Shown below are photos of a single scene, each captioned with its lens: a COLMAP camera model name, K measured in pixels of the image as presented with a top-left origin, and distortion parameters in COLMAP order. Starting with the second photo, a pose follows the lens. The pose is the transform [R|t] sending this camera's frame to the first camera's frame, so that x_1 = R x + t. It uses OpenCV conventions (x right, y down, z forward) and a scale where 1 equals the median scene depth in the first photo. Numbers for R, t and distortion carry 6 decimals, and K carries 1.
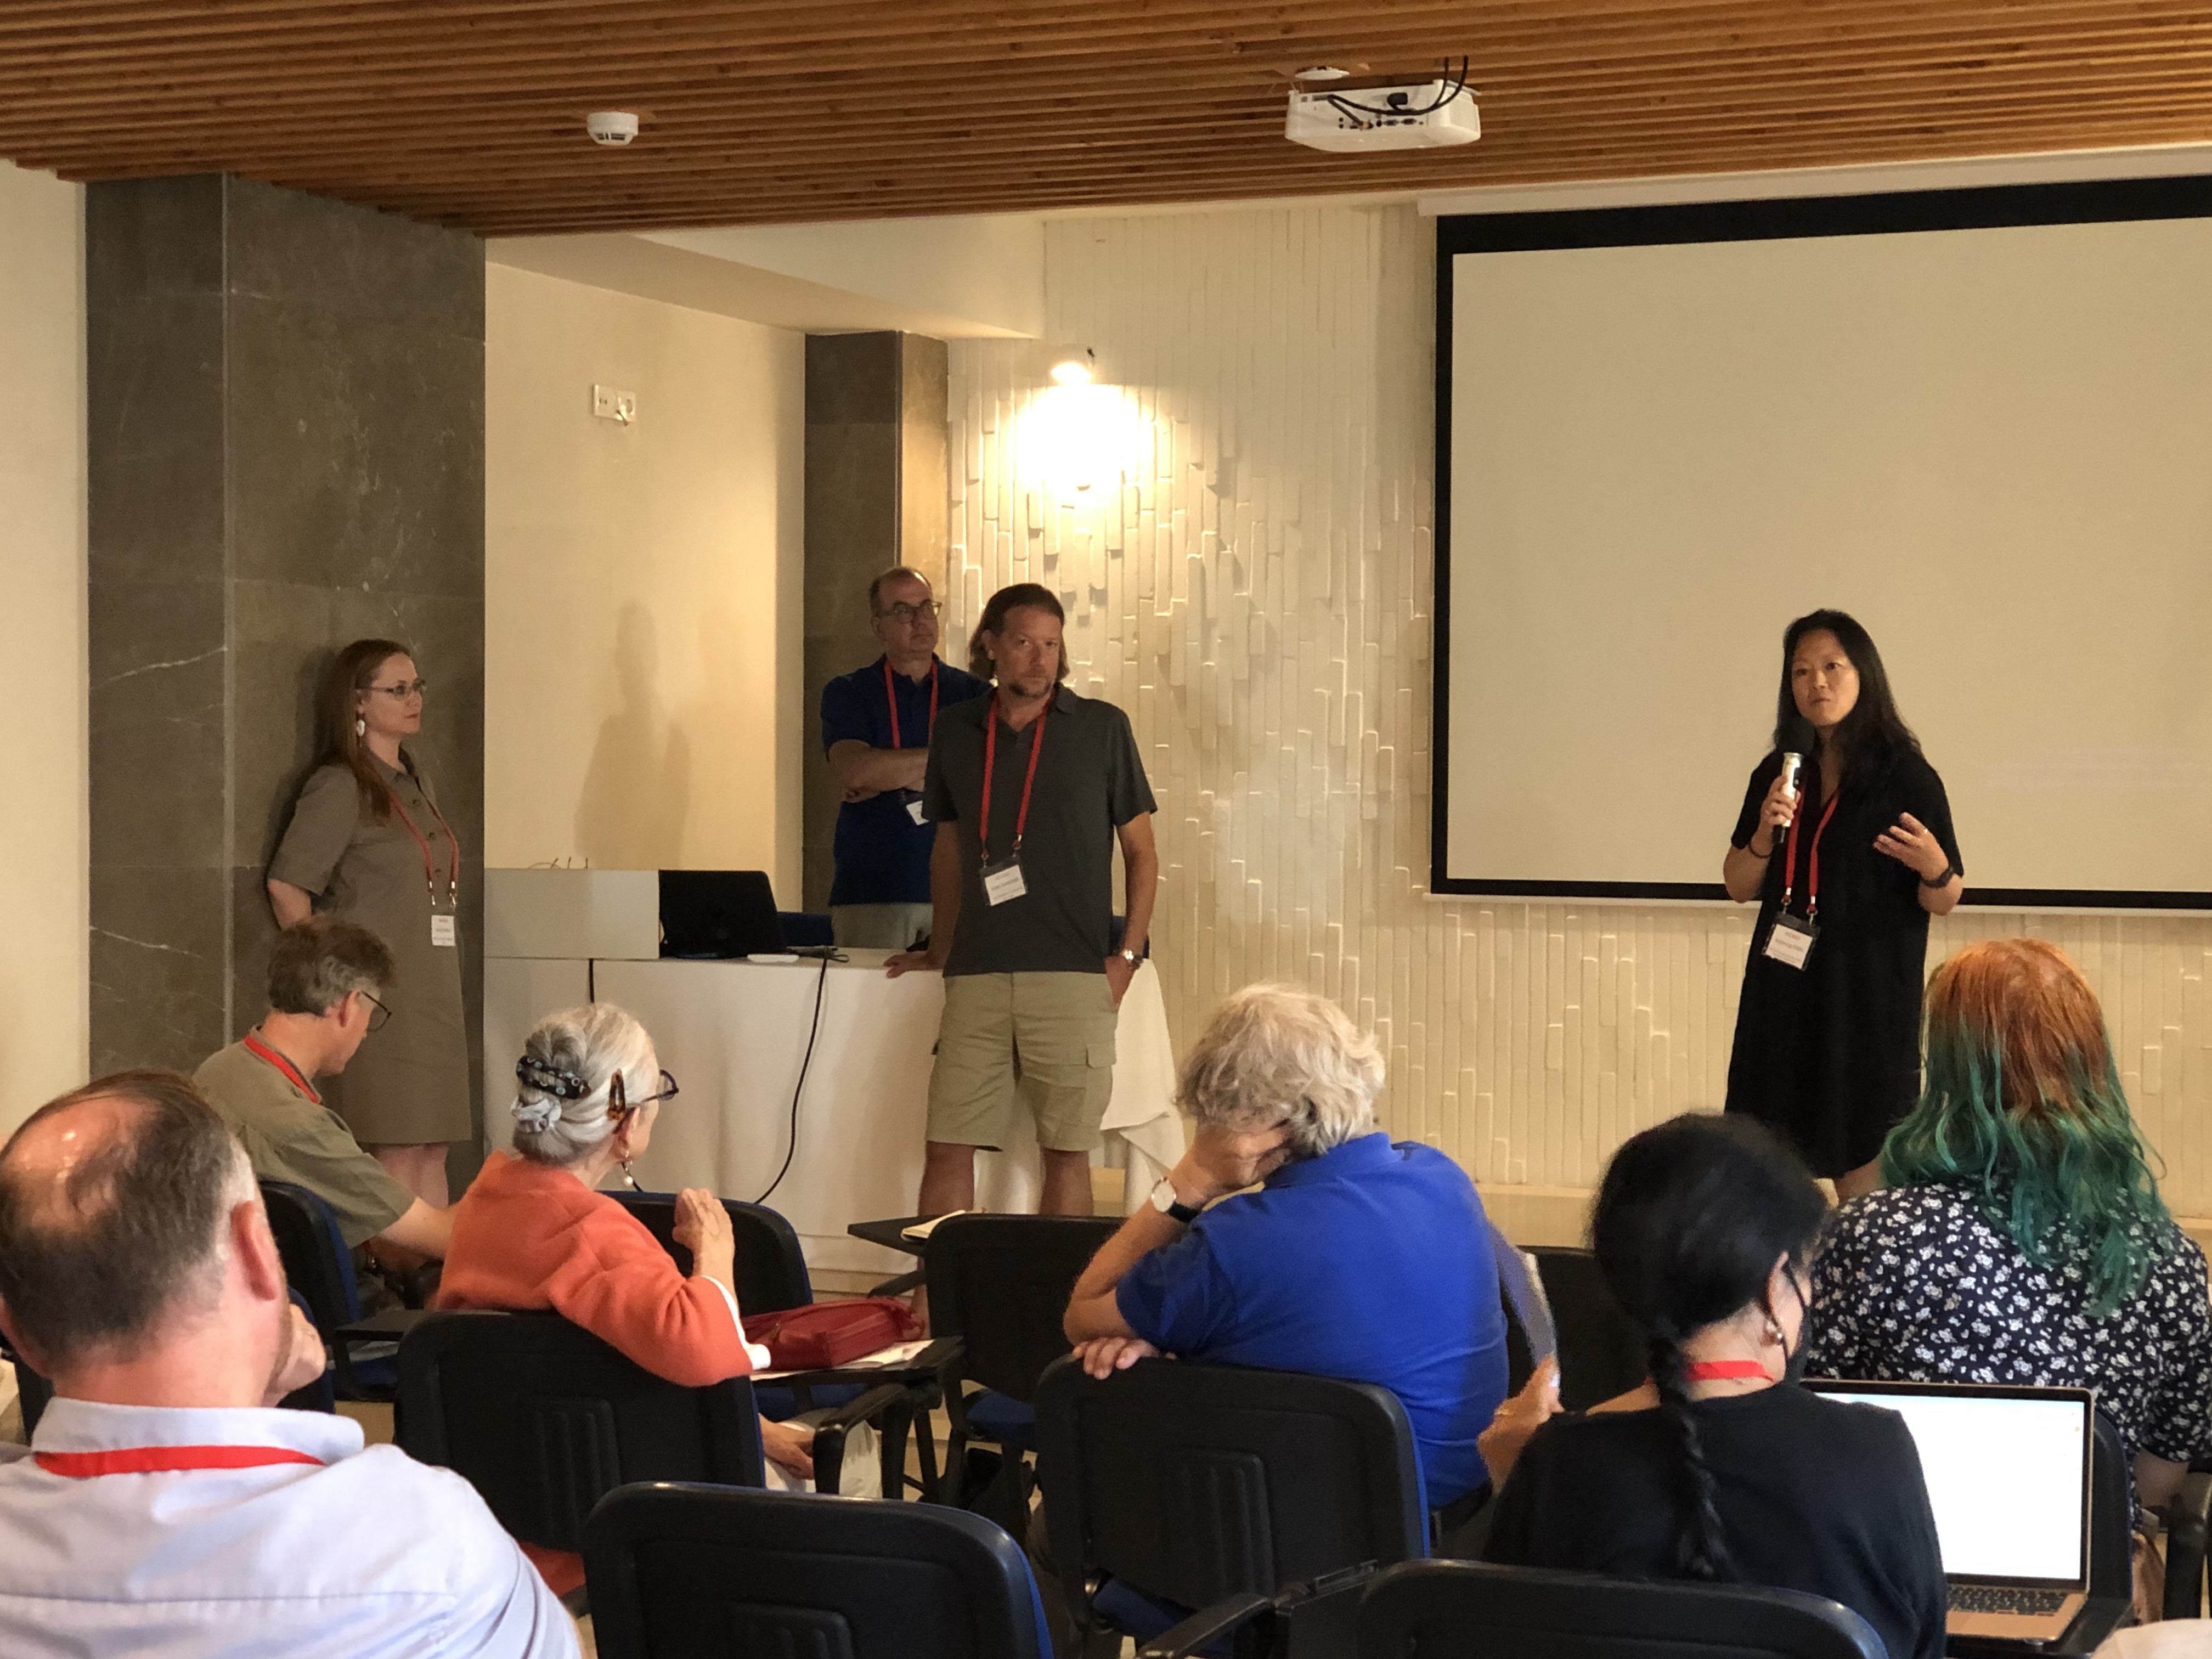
lens RADIAL K [[4076.7, 0, 1111.3], [0, 4076.7, 833.3], [0, 0, 1]] dist [0.067933, 0.000000]
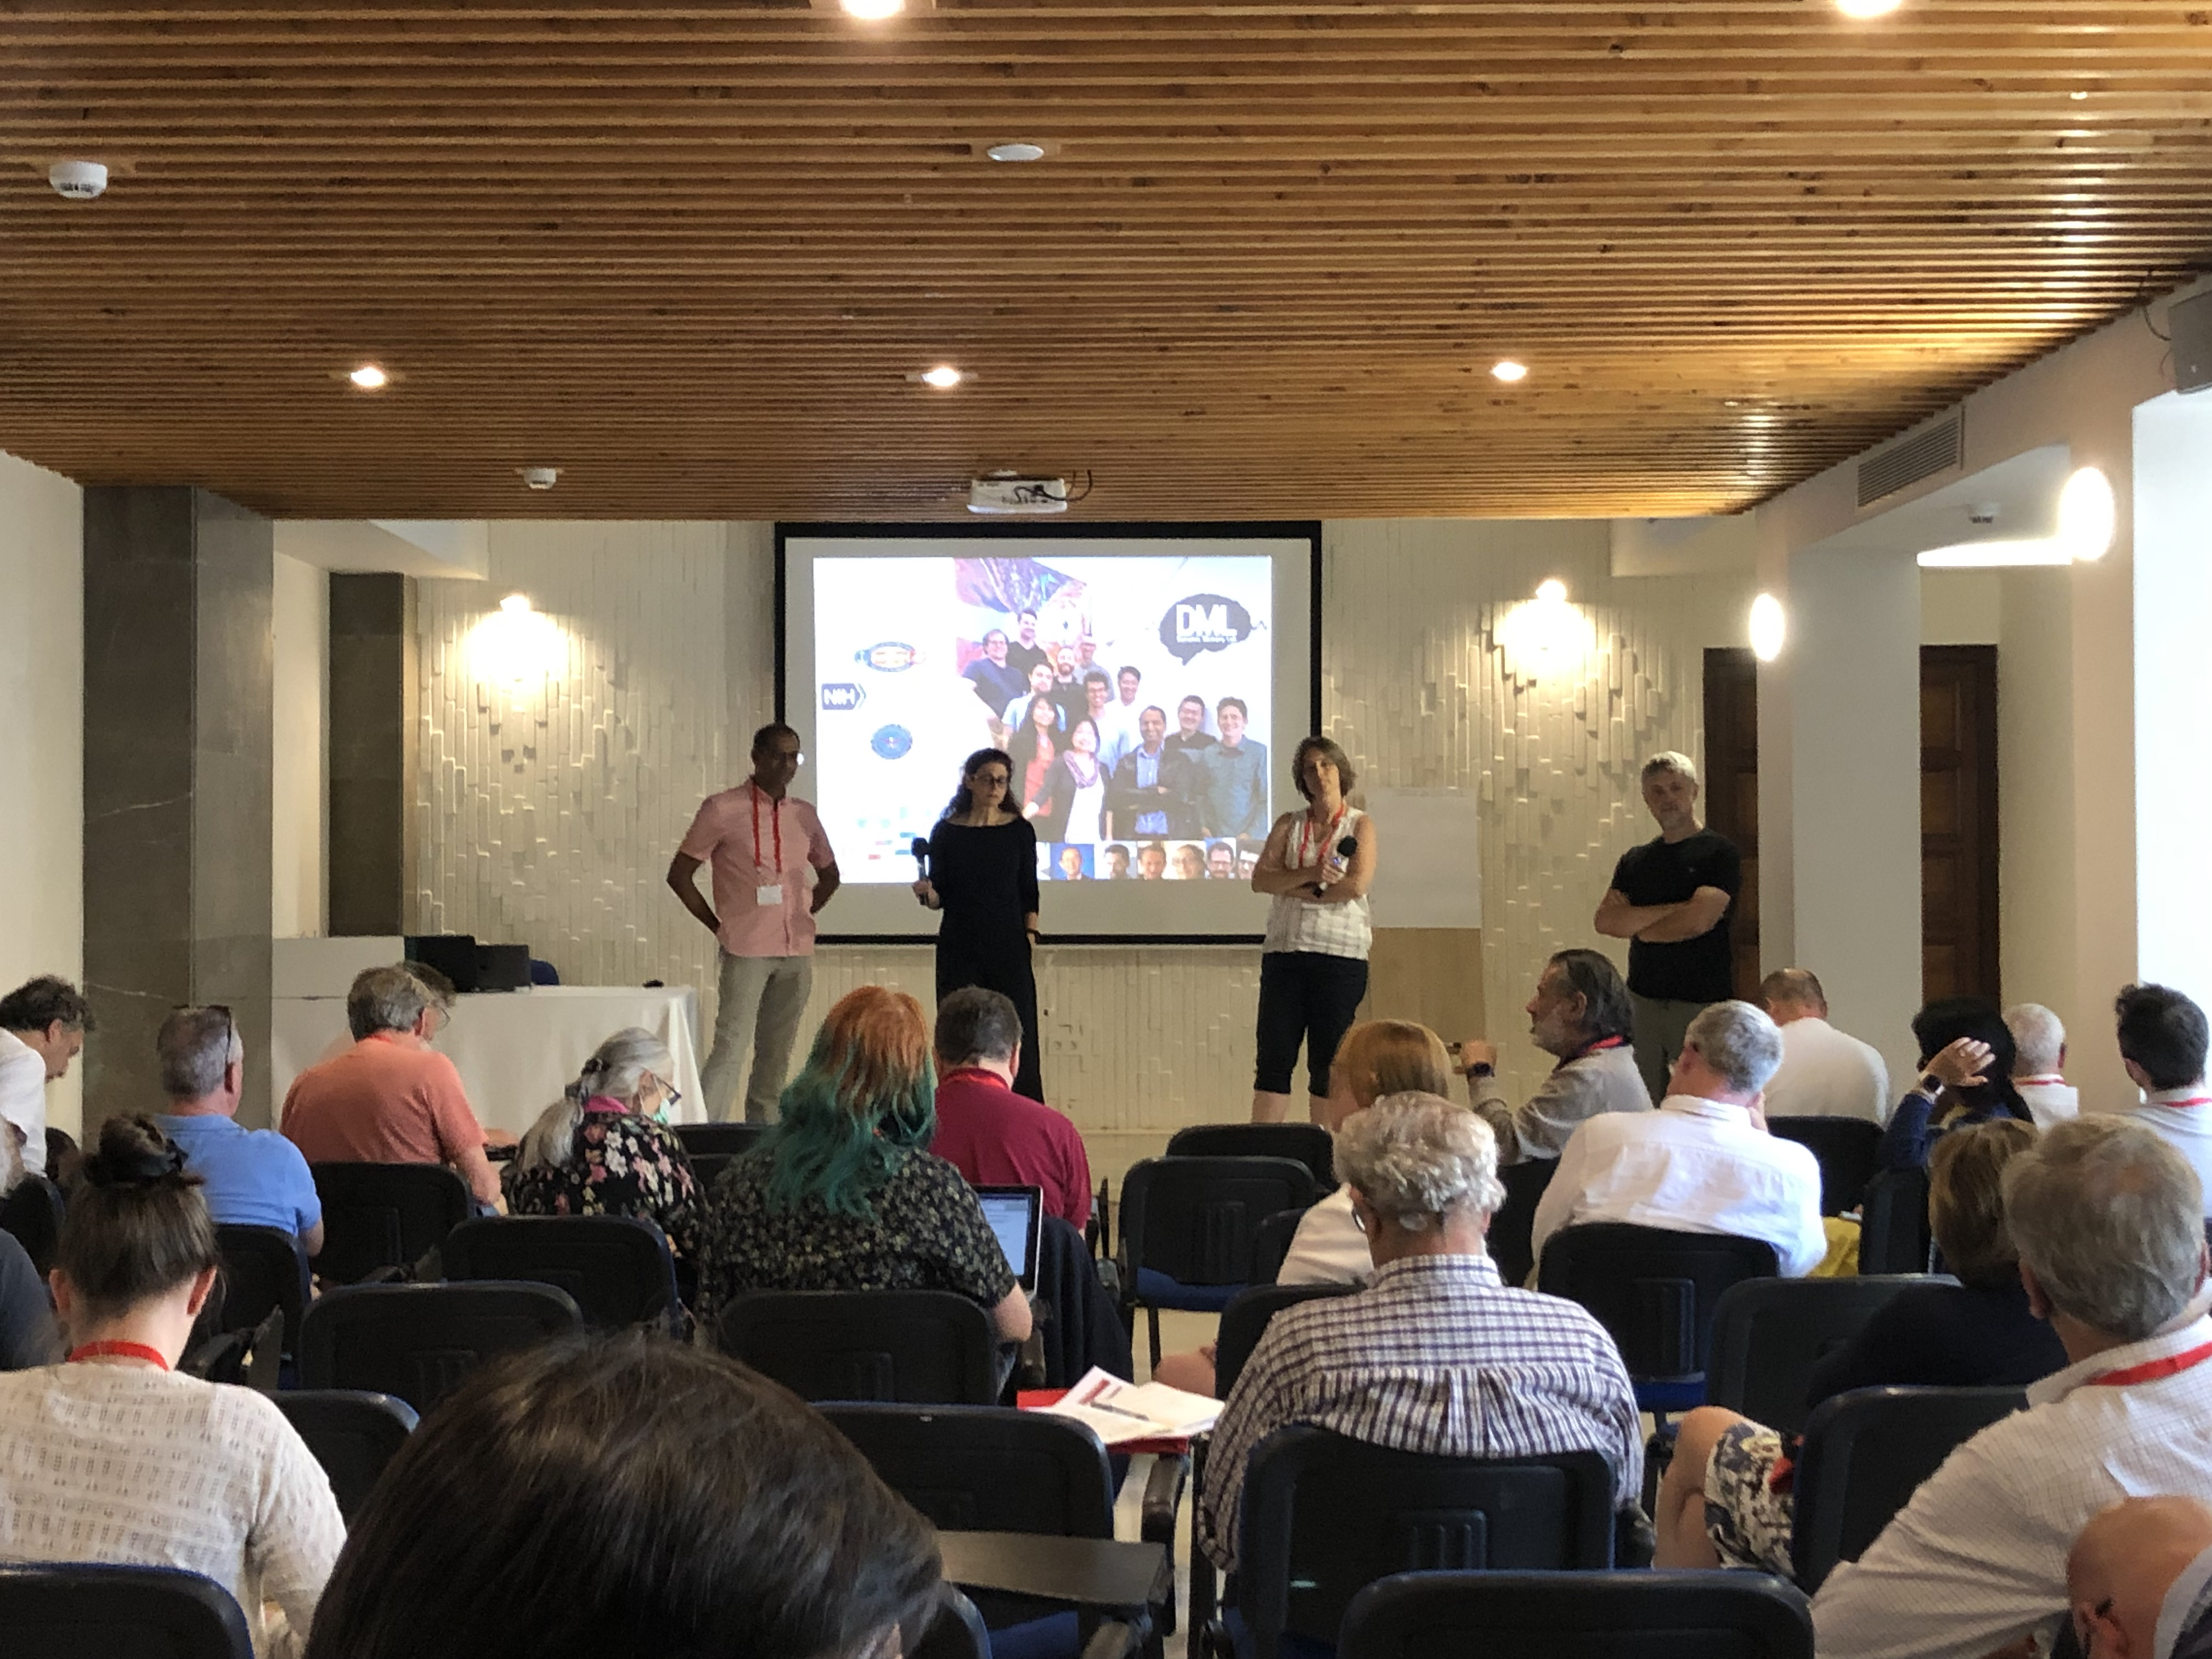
lens RADIAL K [[3124.8, 0, 1095.5], [0, 3124.8, 812.0], [0, 0, 1]] dist [0.289187, 0.000000]
pose [[0.921676, -0.001425, 0.387958, -0.276833], [0.012798, 0.999561, -0.026735, -0.002432], [-0.387749, 0.029606, 0.921289, -0.160776]]
